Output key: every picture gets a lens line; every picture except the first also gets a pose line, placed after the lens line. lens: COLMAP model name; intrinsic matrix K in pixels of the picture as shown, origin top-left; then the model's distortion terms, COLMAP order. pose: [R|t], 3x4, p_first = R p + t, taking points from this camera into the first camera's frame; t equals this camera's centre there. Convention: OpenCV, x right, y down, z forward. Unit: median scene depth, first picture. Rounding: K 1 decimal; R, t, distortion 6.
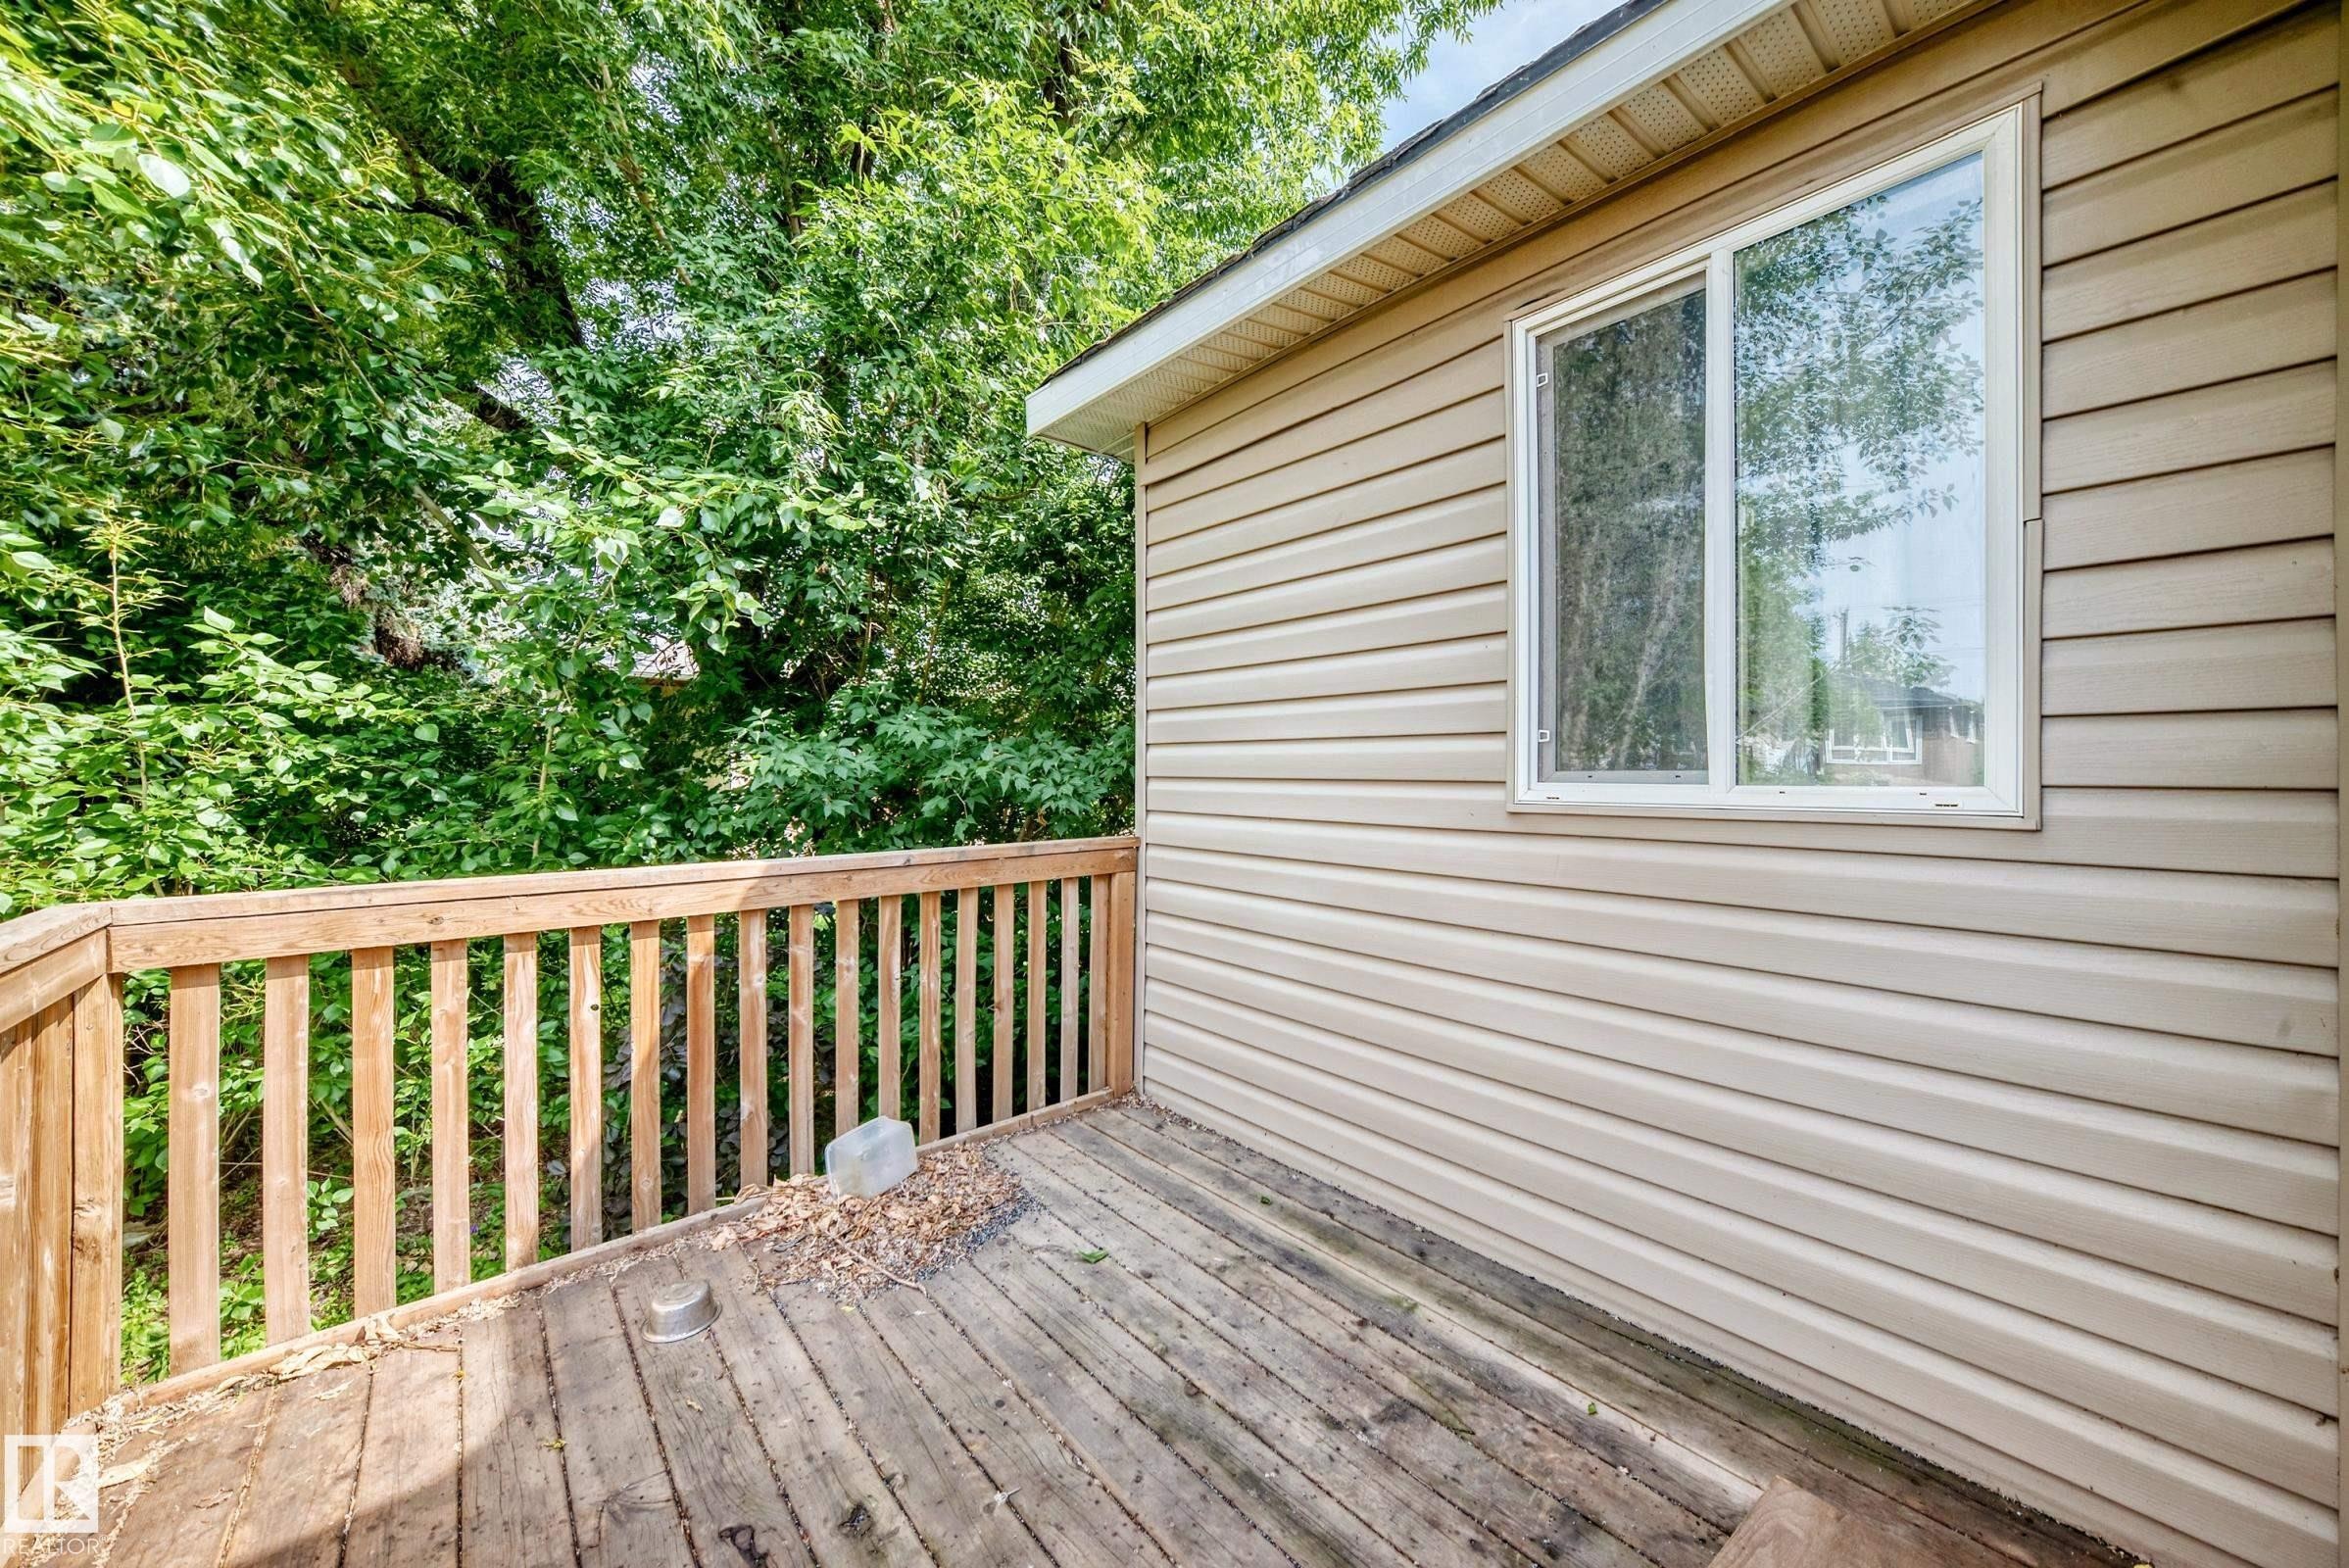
lens RADIAL K [[834.7, 0, 1182.1], [0, 834.7, 793.0], [0, 0, 1]] dist [-0.017657, 0.000169]
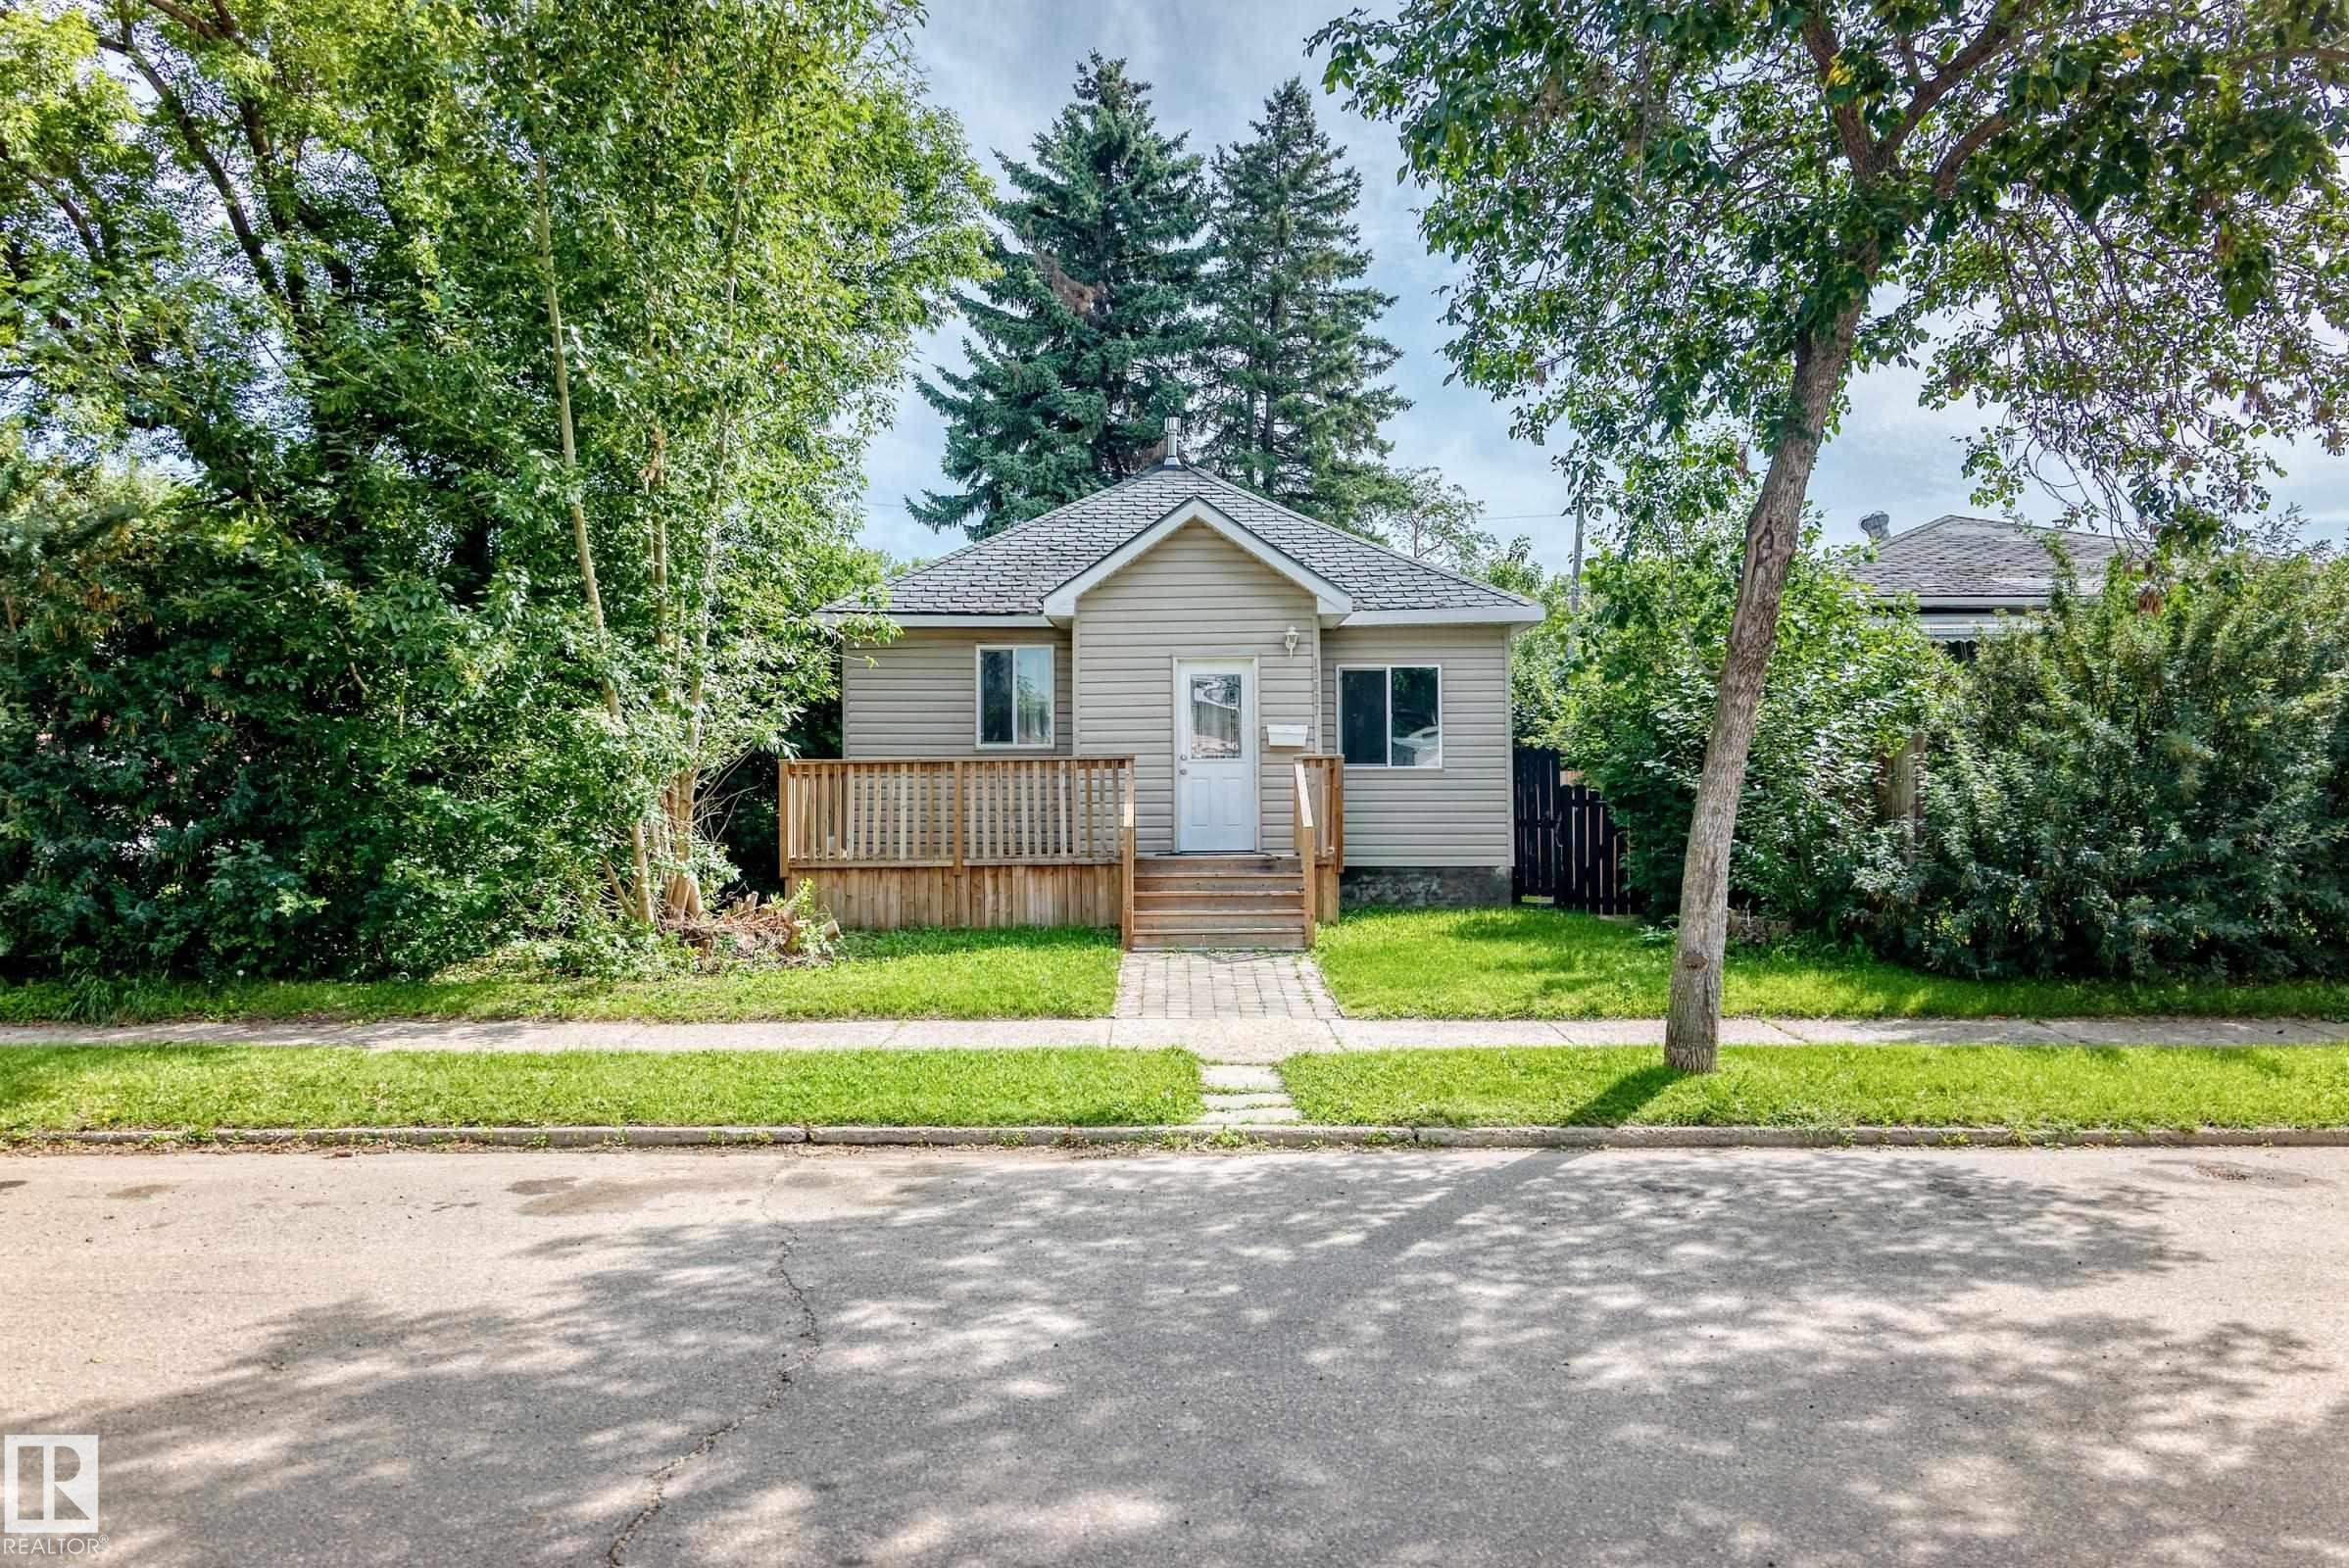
lens RADIAL K [[1597.2, 0, 1174.5], [0, 1597.2, 784.0], [0, 0, 1]] dist [-0.003103, 0.000528]
pose [[0.667076, 0.000374, 0.744990, -5.529551], [0.011496, 0.999876, -0.010795, 0.321577], [-0.744901, 0.015765, 0.666988, -5.790637]]
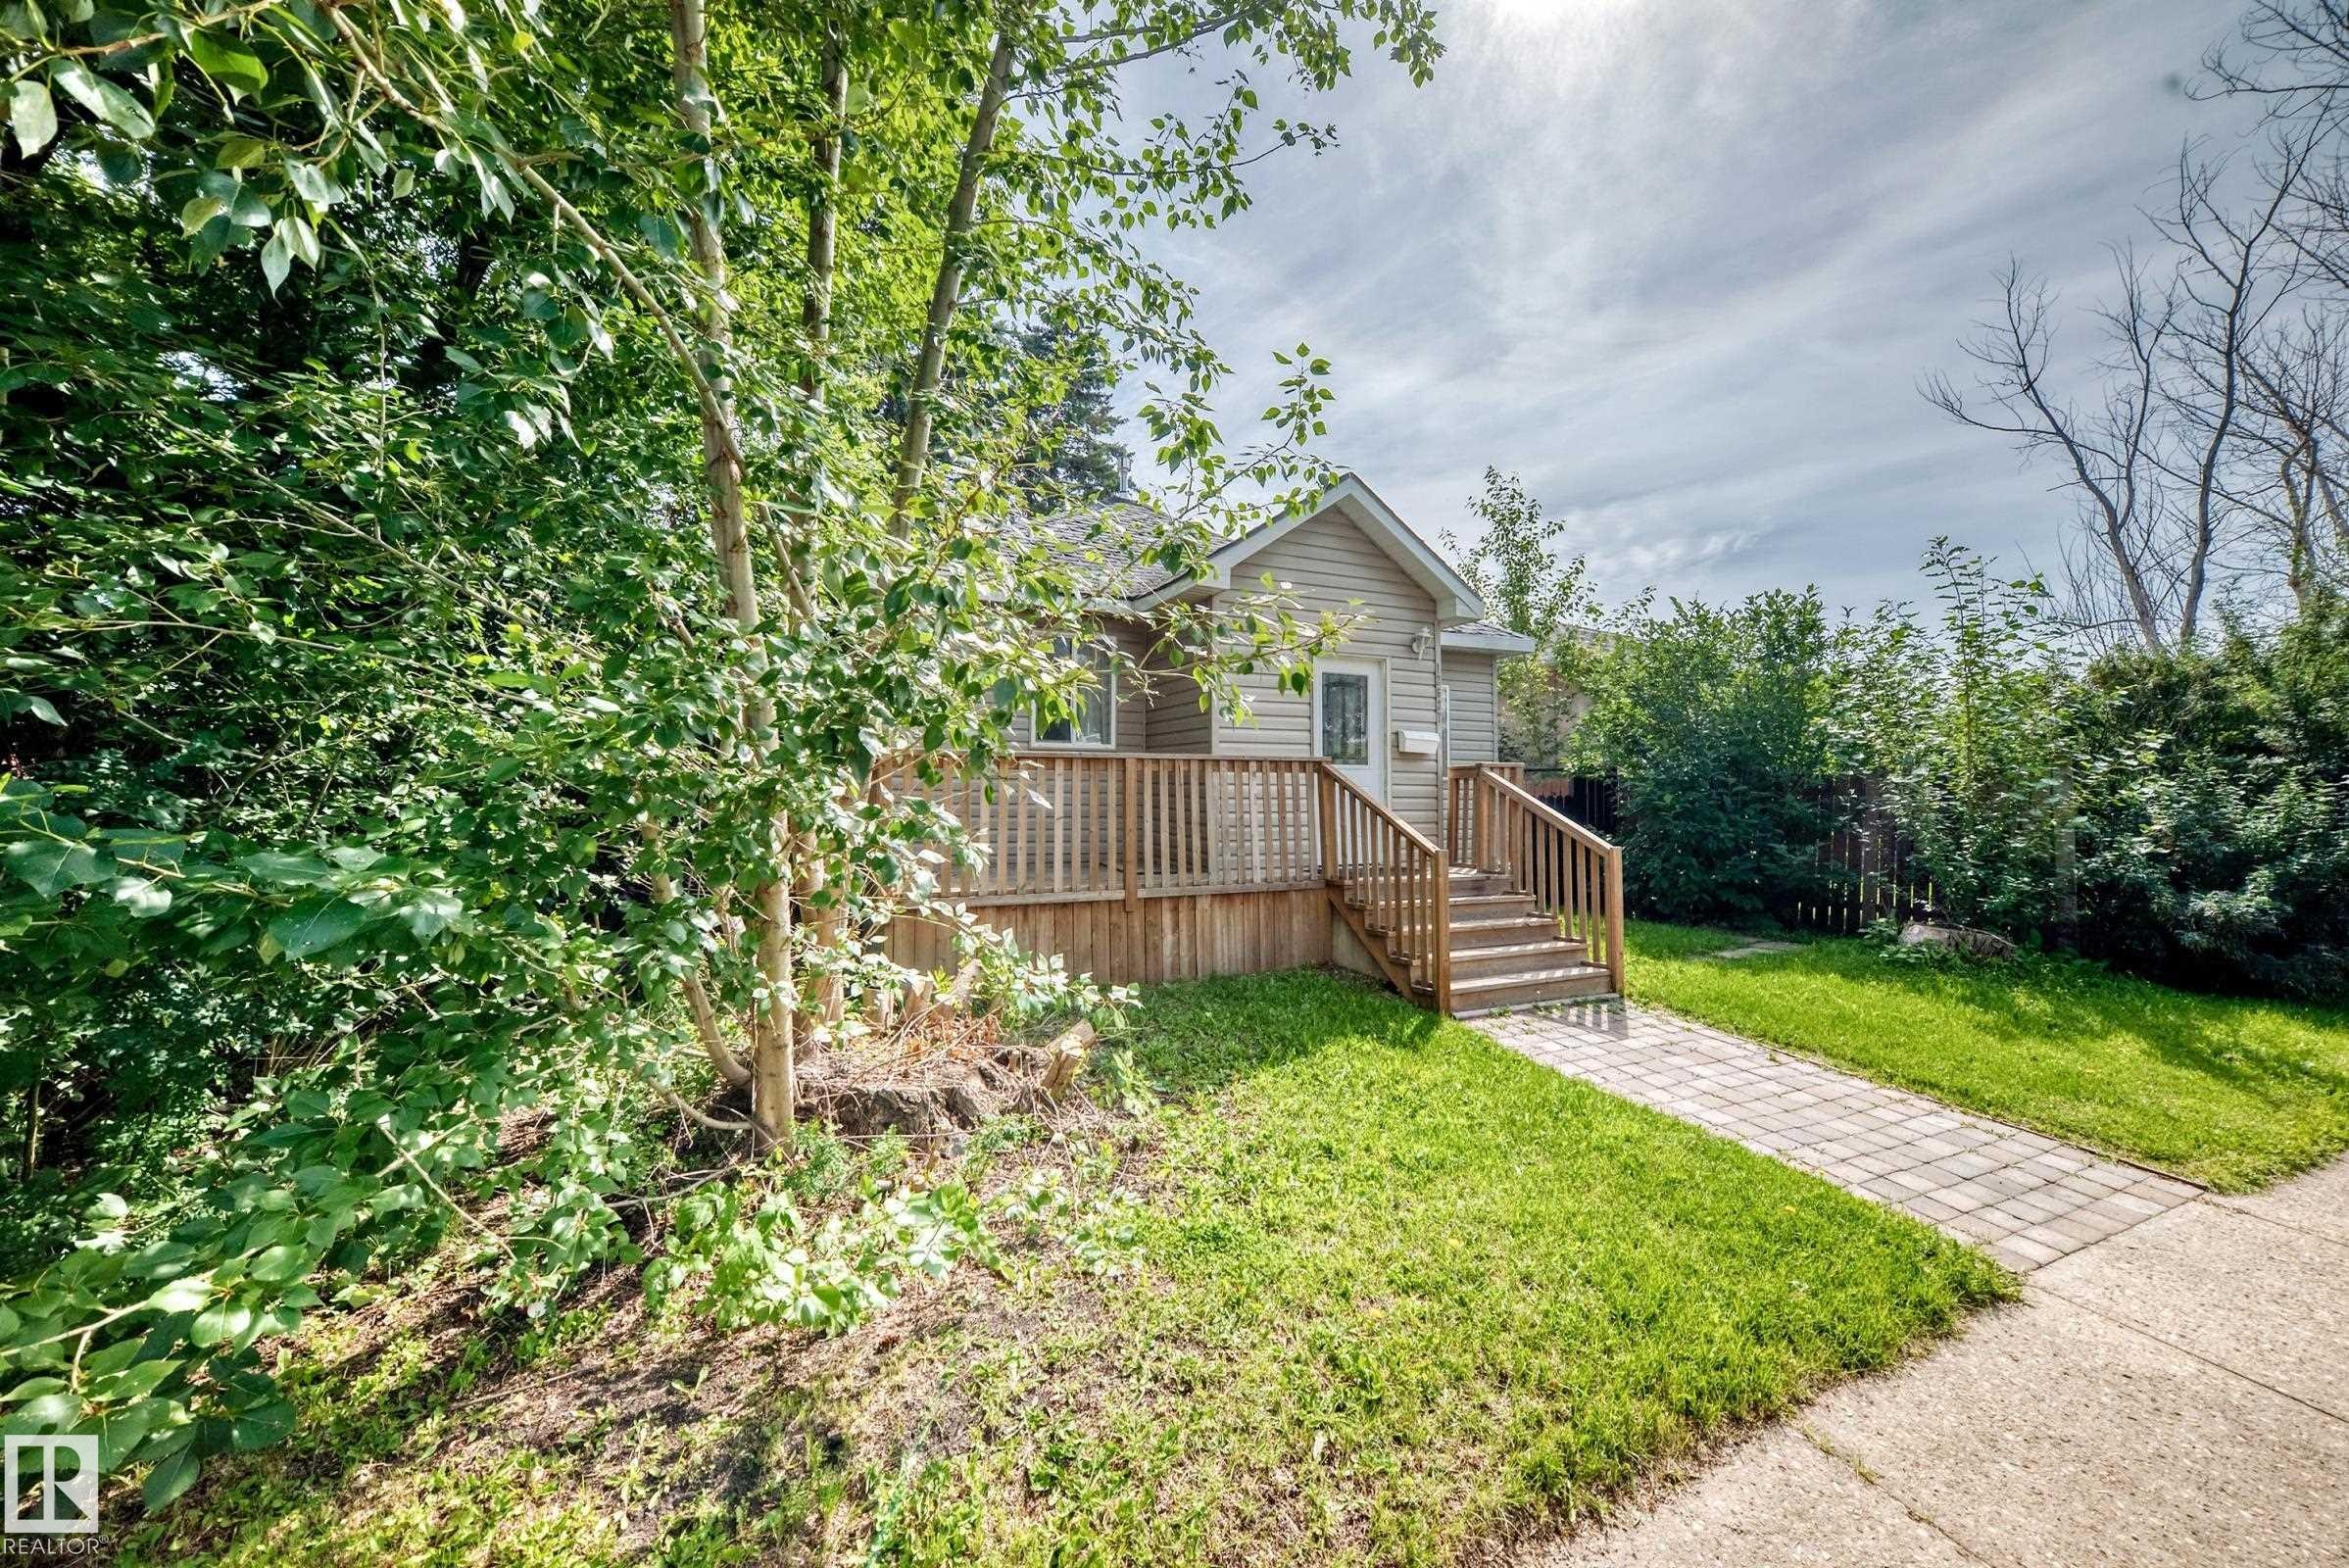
lens RADIAL K [[846.2, 0, 1174.5], [0, 846.2, 784.0], [0, 0, 1]] dist [-0.014704, 0.000251]
pose [[0.317719, 0.012361, 0.948104, -3.333874], [0.000855, 0.999911, -0.013323, 0.249592], [-0.948185, 0.005044, 0.317680, -0.985903]]
